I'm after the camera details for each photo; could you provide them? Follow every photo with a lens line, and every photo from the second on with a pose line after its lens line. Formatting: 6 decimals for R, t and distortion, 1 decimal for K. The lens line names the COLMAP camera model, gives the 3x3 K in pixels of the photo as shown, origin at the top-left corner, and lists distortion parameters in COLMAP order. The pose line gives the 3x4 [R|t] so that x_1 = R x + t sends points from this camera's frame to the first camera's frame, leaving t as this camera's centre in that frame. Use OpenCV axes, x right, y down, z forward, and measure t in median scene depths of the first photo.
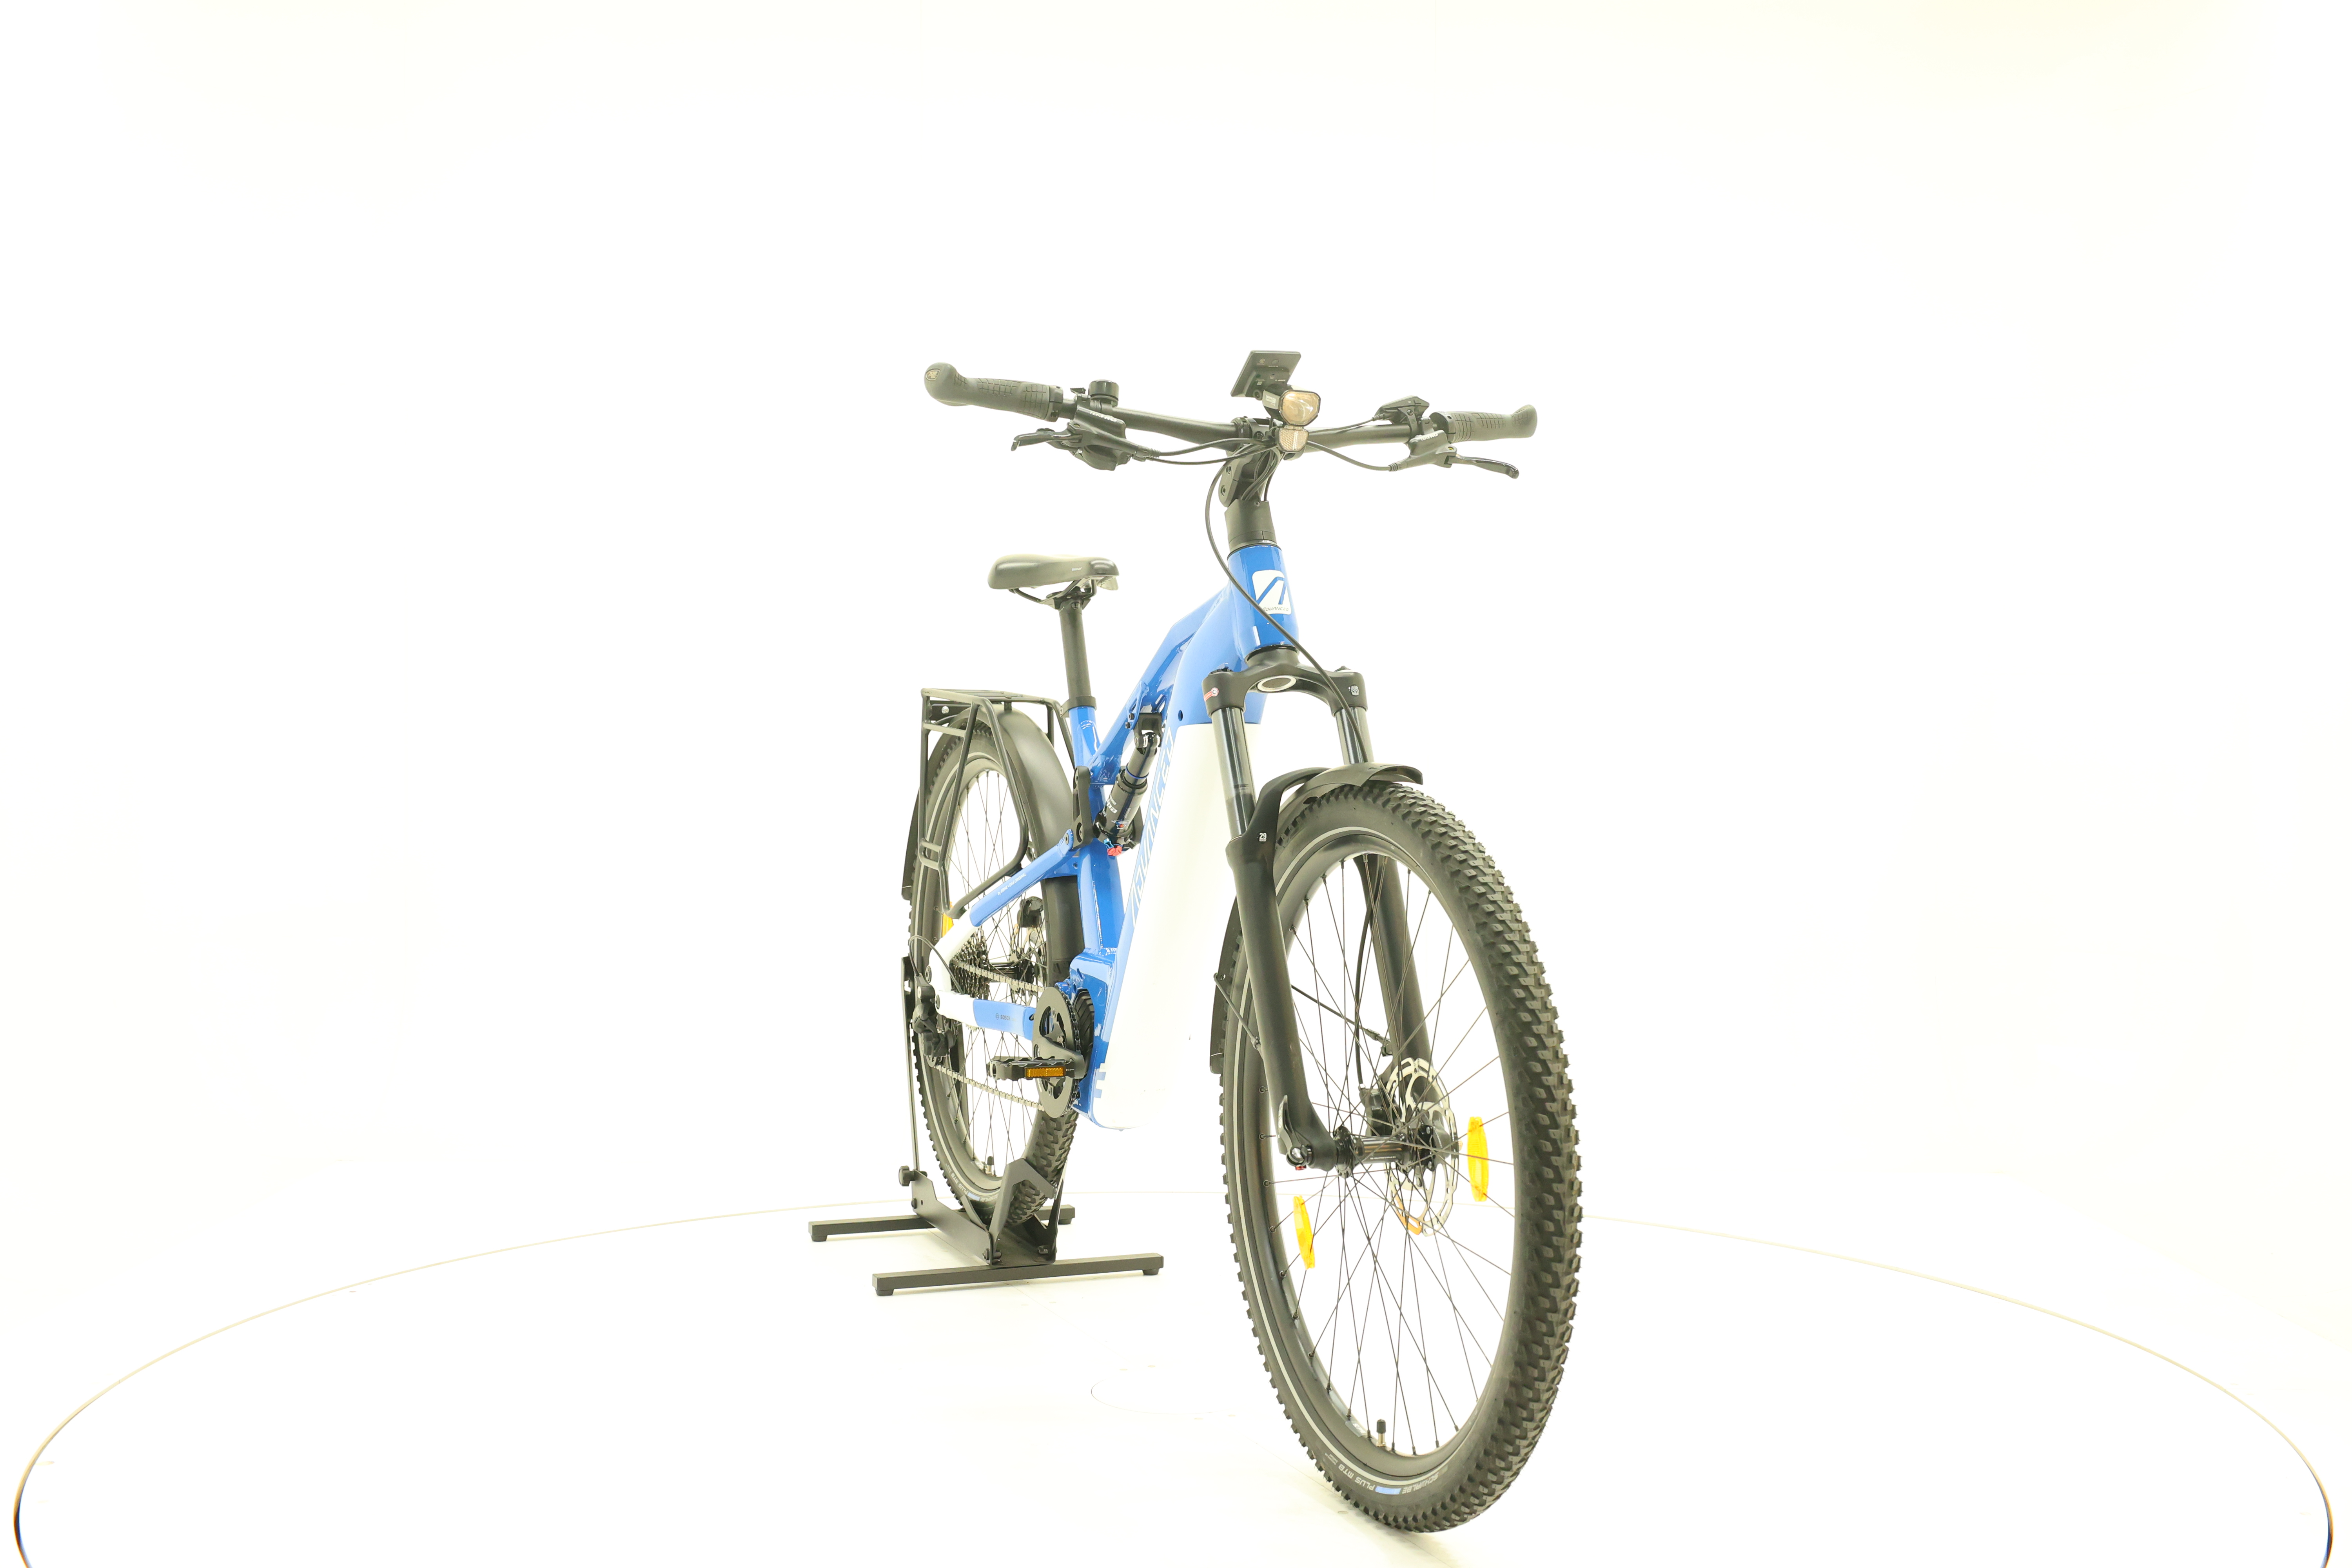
lens RADIAL K [[2500.3, 0, 1176.2], [0, 2500.3, 732.7], [0, 0, 1]] dist [-0.009342, 0.022016]
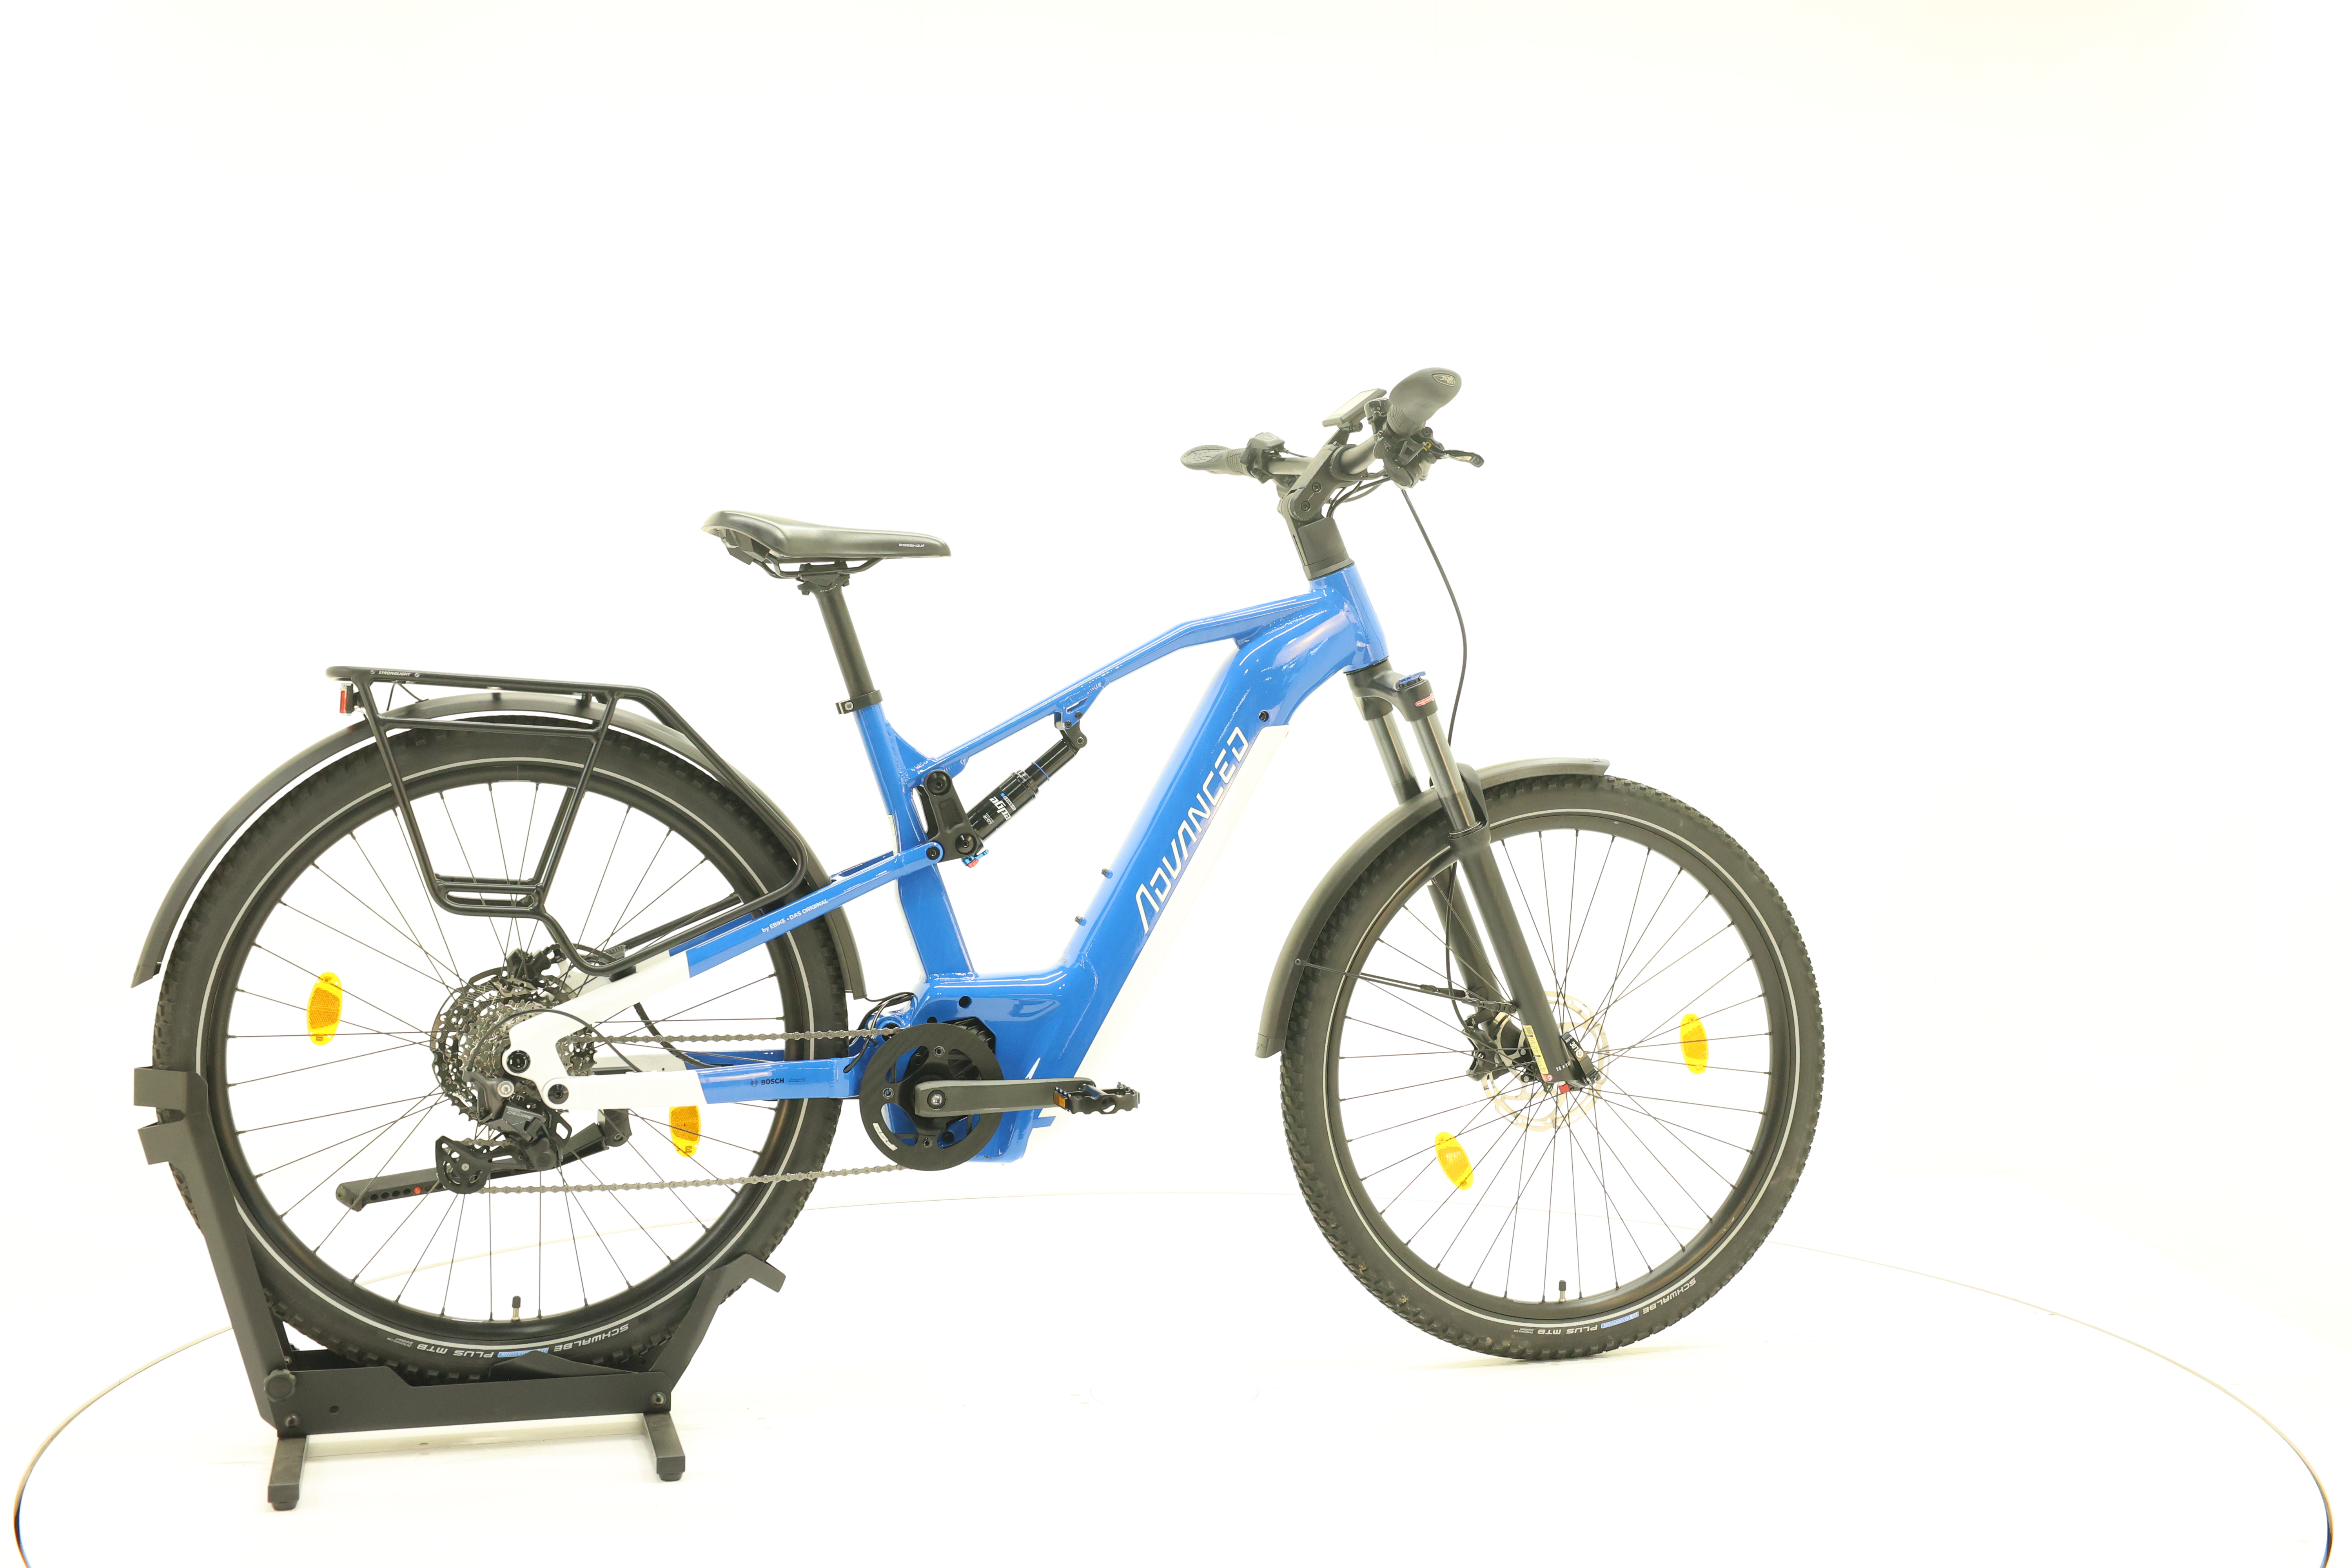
lens RADIAL K [[2500.3, 0, 1176.2], [0, 2500.3, 732.7], [0, 0, 1]] dist [-0.009342, 0.022016]
pose [[0.078867, -0.002651, 0.996882, -1.060148], [-0.003004, 0.999991, 0.002897, -0.003045], [-0.996881, -0.003223, 0.078858, 0.980329]]
